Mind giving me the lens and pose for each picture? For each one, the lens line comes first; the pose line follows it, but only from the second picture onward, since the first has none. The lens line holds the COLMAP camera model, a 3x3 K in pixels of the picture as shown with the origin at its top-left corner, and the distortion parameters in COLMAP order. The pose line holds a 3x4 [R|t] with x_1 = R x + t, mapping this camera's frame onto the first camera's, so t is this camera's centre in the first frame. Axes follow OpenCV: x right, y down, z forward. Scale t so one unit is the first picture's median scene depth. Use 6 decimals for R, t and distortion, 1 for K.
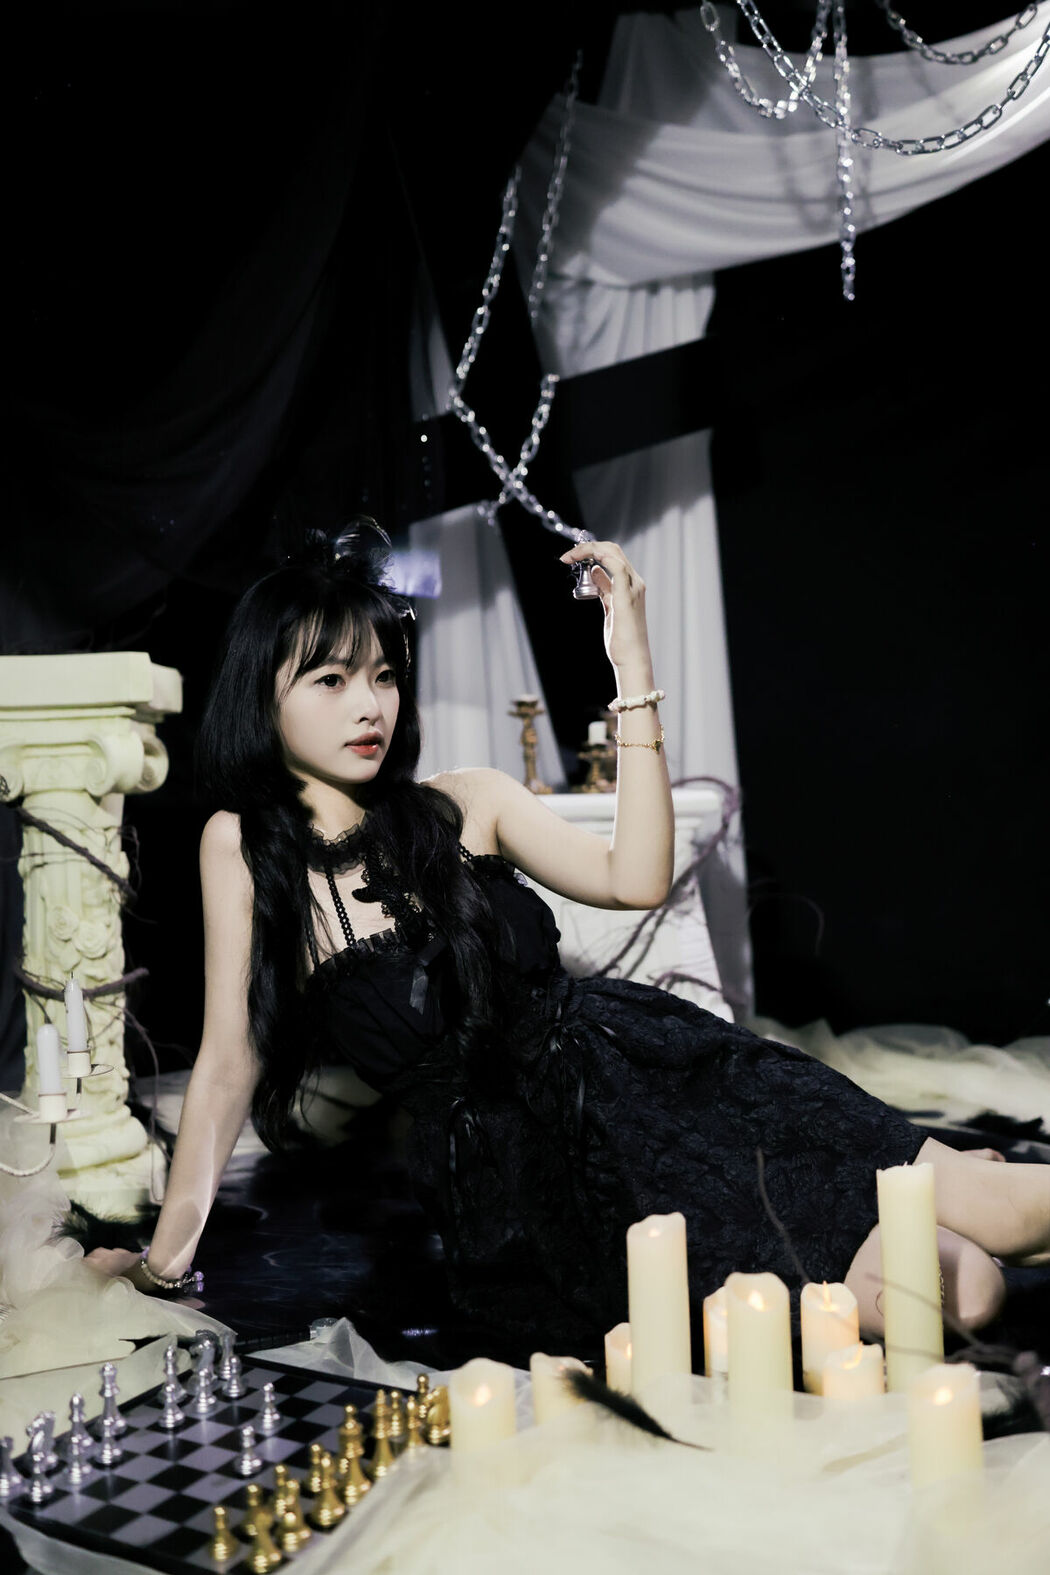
lens RADIAL K [[1488.9, 0, 522.9], [0, 1488.9, 793.1], [0, 0, 1]] dist [0.000514, -0.015974]
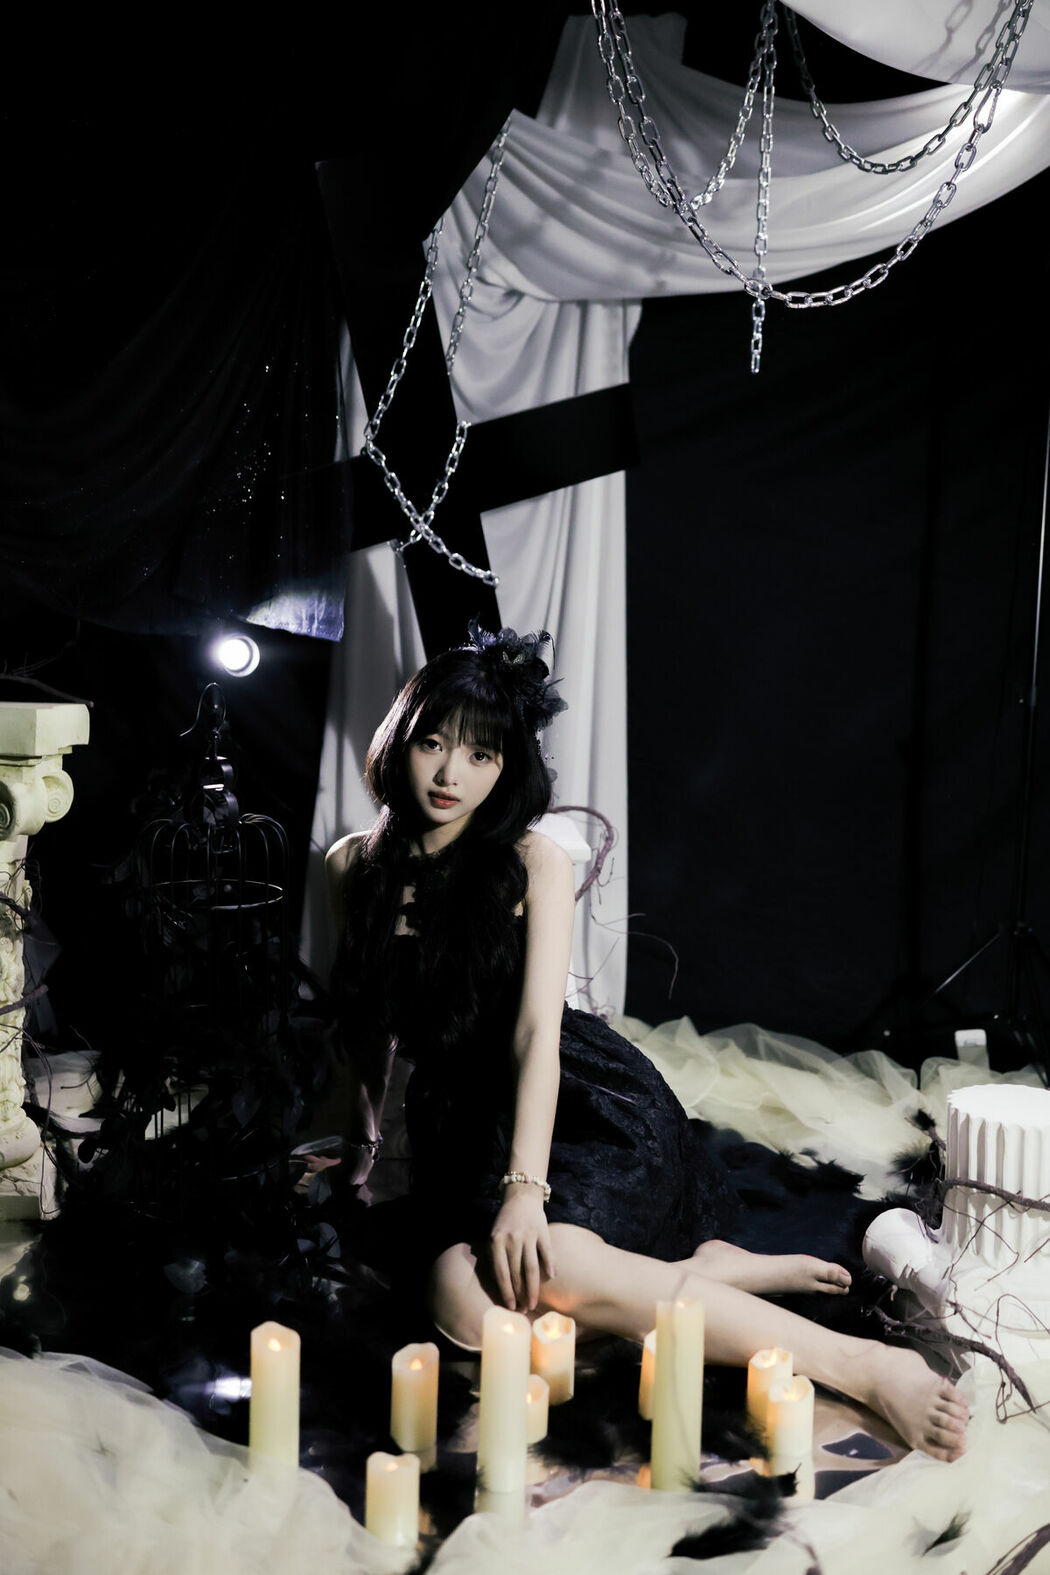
lens RADIAL K [[1496.6, 0, 519.6], [0, 1496.6, 788.9], [0, 0, 1]] dist [-0.002740, 0.004644]
pose [[0.997265, 0.064247, 0.036525, 0.038534], [-0.067882, 0.991720, 0.109008, -0.156939], [-0.029219, -0.111190, 0.993370, -0.067671]]
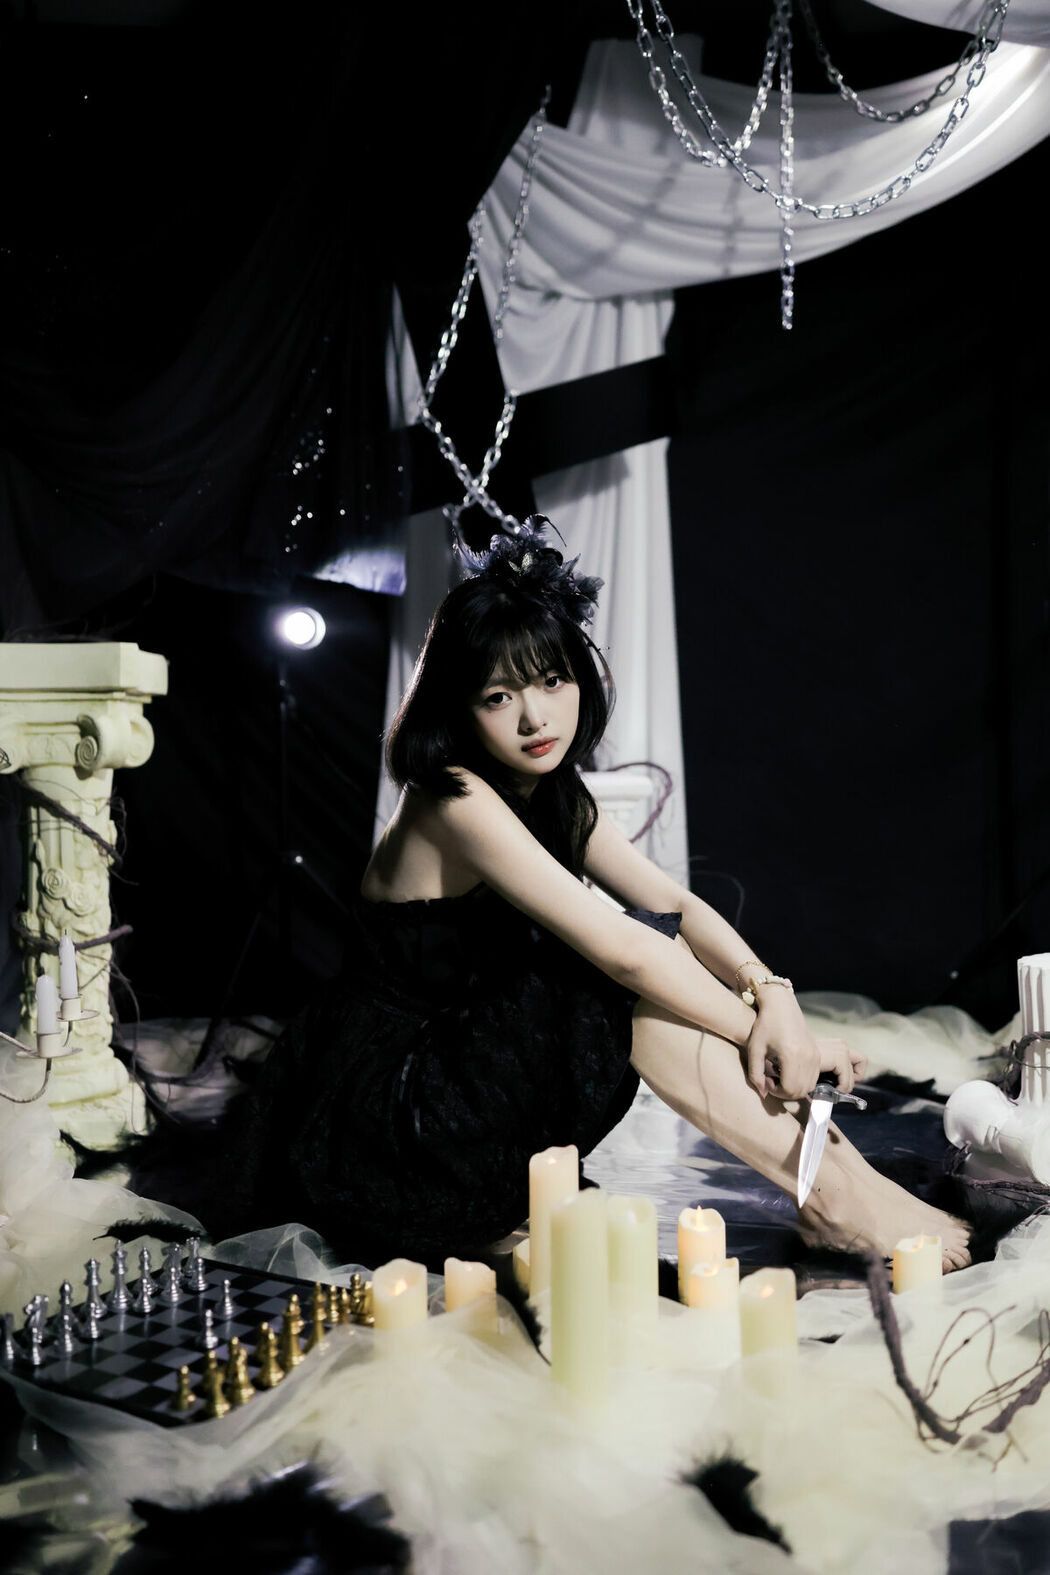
lens RADIAL K [[1496.6, 0, 519.6], [0, 1496.6, 788.9], [0, 0, 1]] dist [-0.002740, 0.004644]
pose [[0.999669, 0.025185, 0.005319, 0.027497], [-0.025313, 0.999354, 0.025524, -0.019071], [-0.004672, -0.025650, 0.999660, -0.110141]]
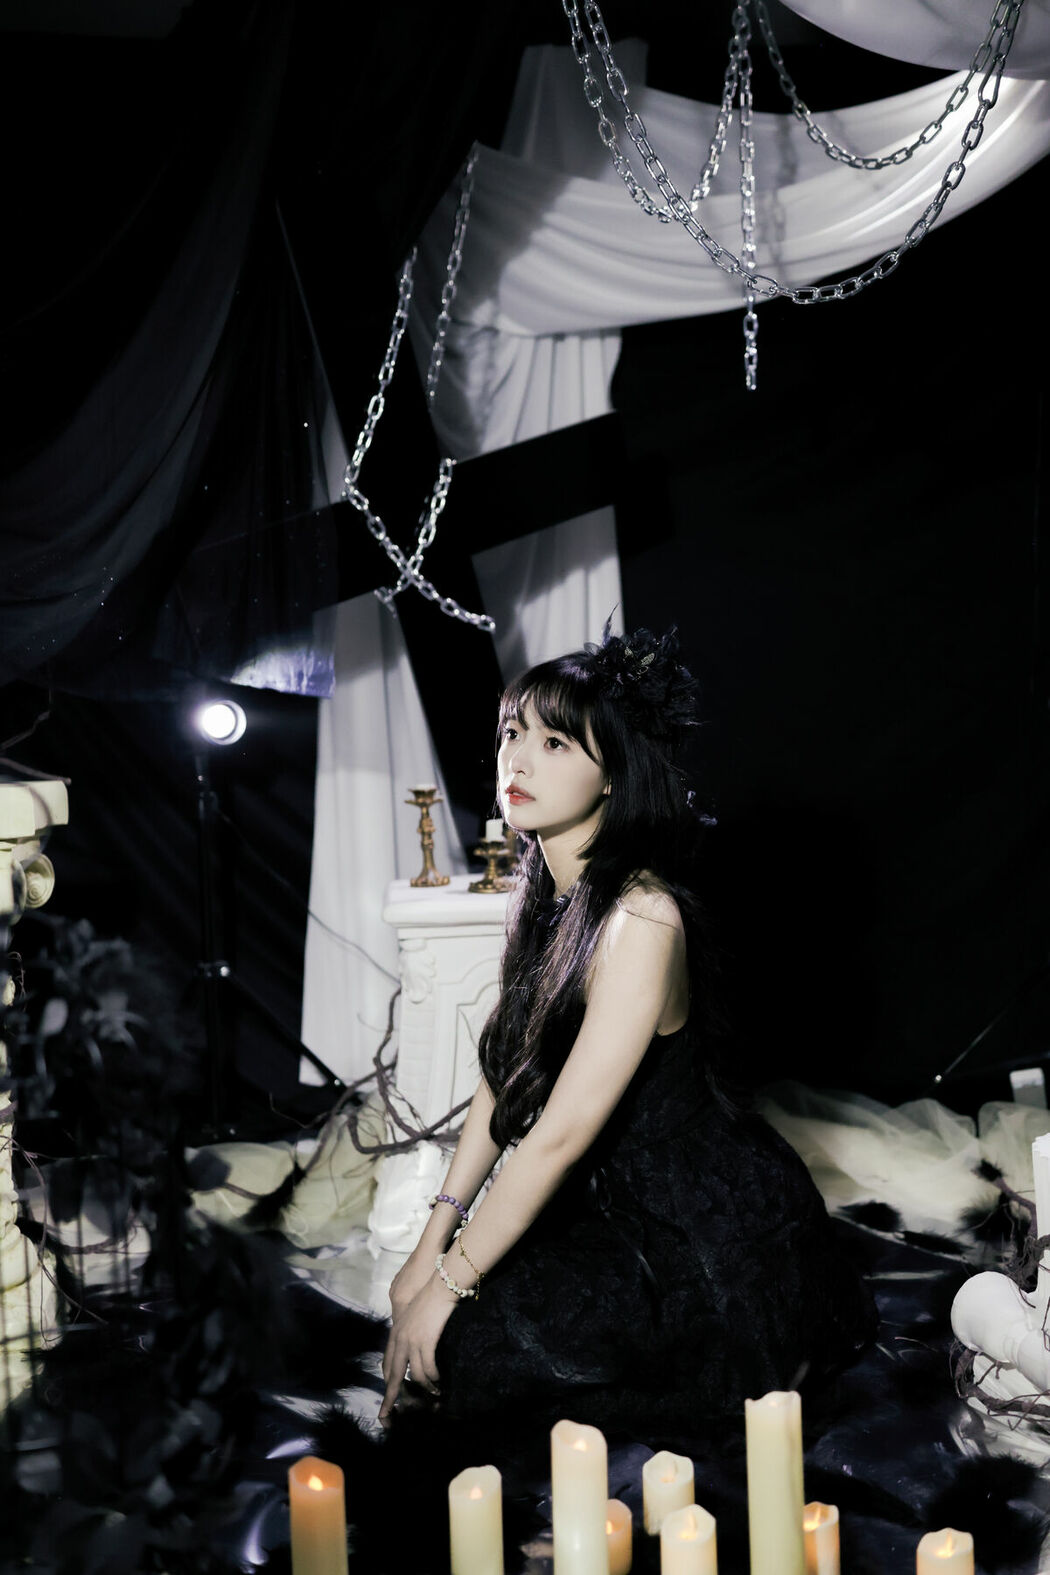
lens RADIAL K [[1498.9, 0, 517.9], [0, 1498.9, 787.5], [0, 0, 1]] dist [-0.005737, 0.012483]
pose [[0.998878, 0.001518, 0.047341, 0.019510], [-0.004469, 0.998049, 0.062277, -0.138883], [-0.047154, -0.062418, 0.996936, 0.002639]]
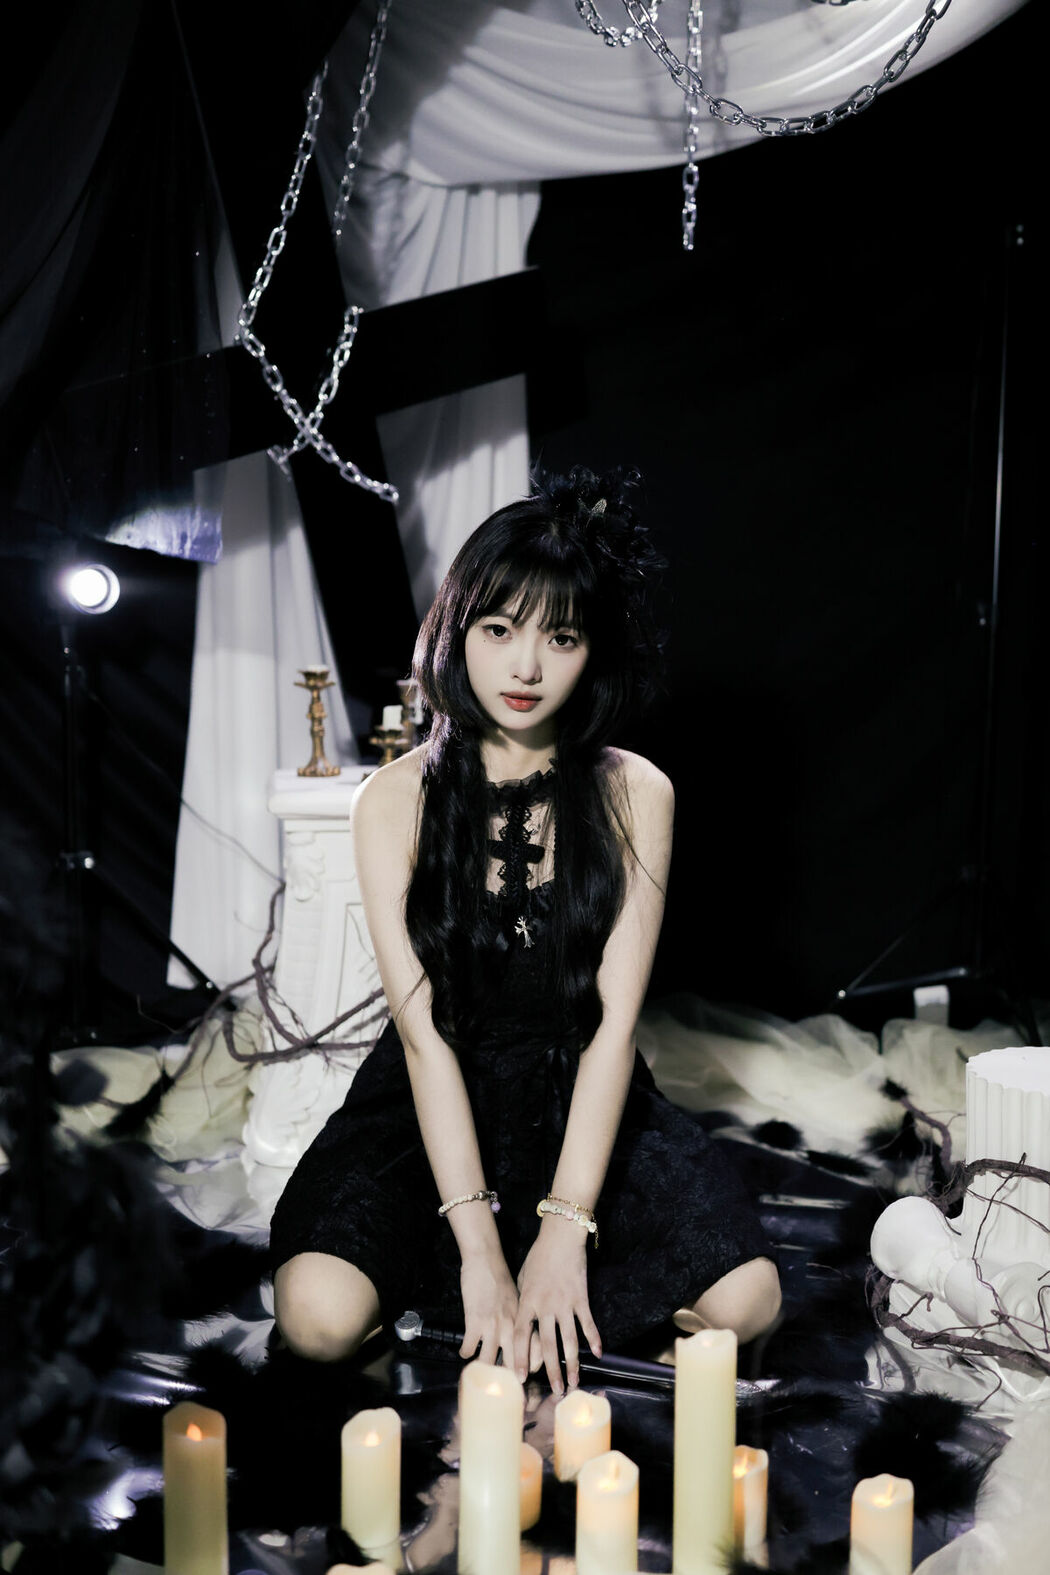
lens RADIAL K [[1498.9, 0, 517.9], [0, 1498.9, 787.5], [0, 0, 1]] dist [-0.005737, 0.012483]
pose [[0.989827, 0.031762, 0.138689, 0.000057], [-0.048374, 0.991822, 0.118108, -0.116800], [-0.133803, -0.123615, 0.983268, 0.080444]]
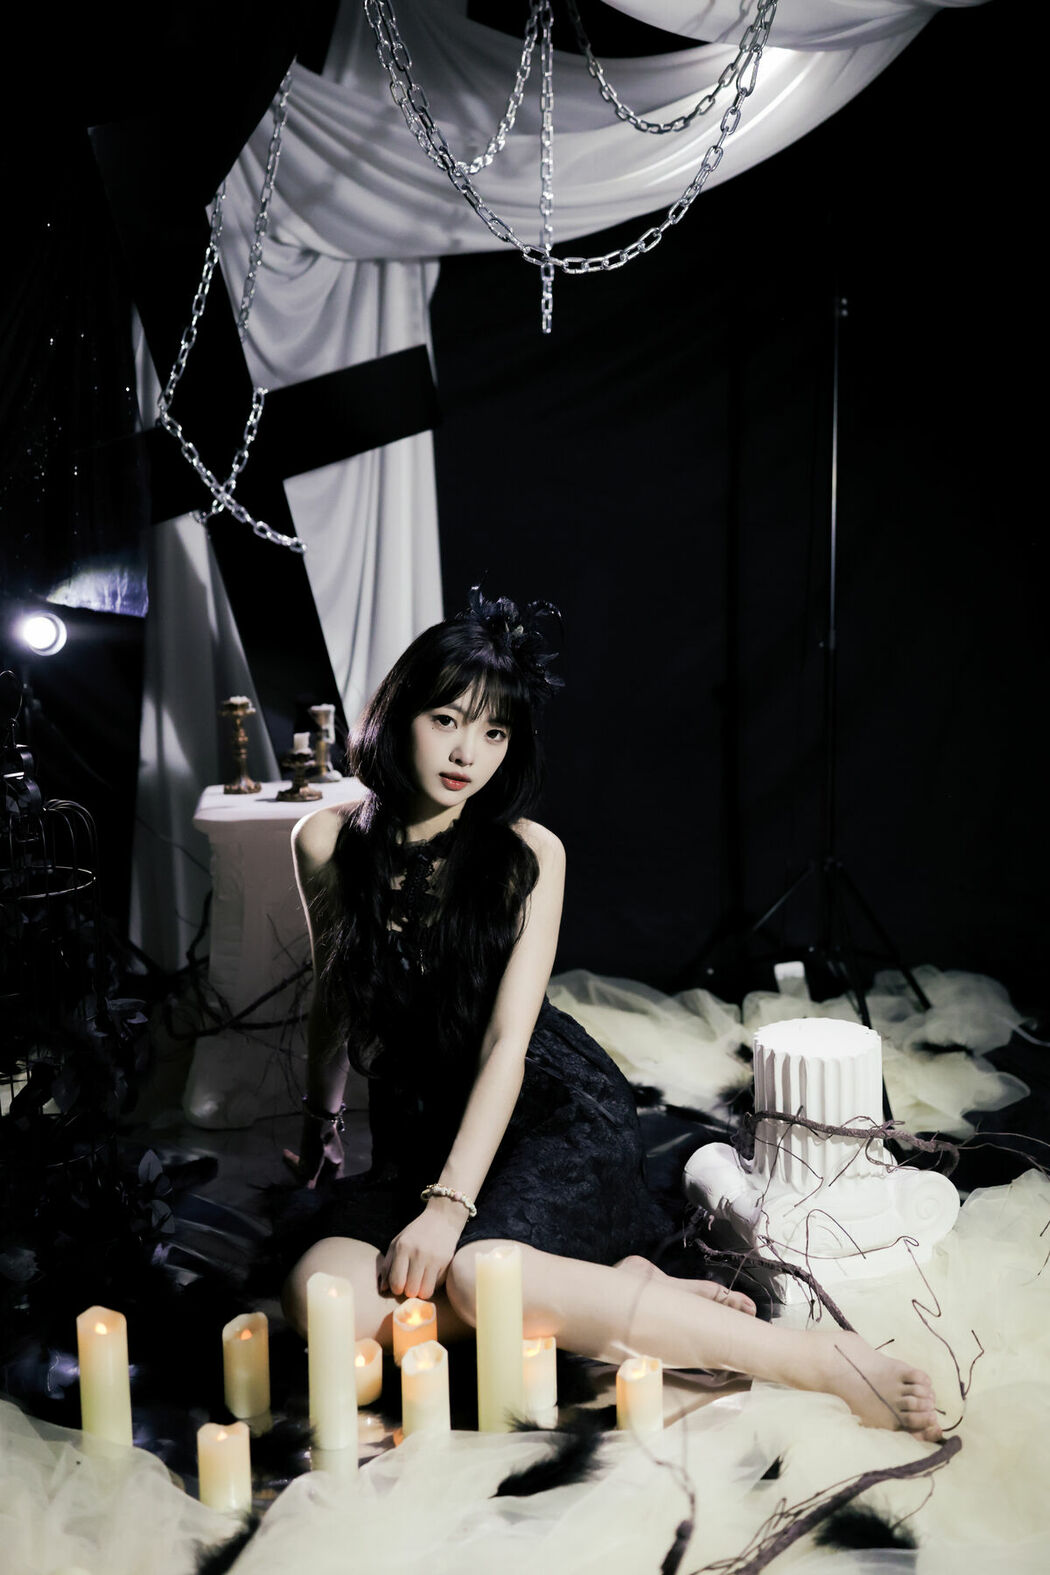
lens RADIAL K [[1496.6, 0, 519.6], [0, 1496.6, 788.9], [0, 0, 1]] dist [-0.002740, 0.004644]
pose [[0.990946, 0.009093, 0.133953, 0.065366], [-0.028156, 0.989593, 0.141114, -0.172949], [-0.131276, -0.143608, 0.980889, -0.081716]]
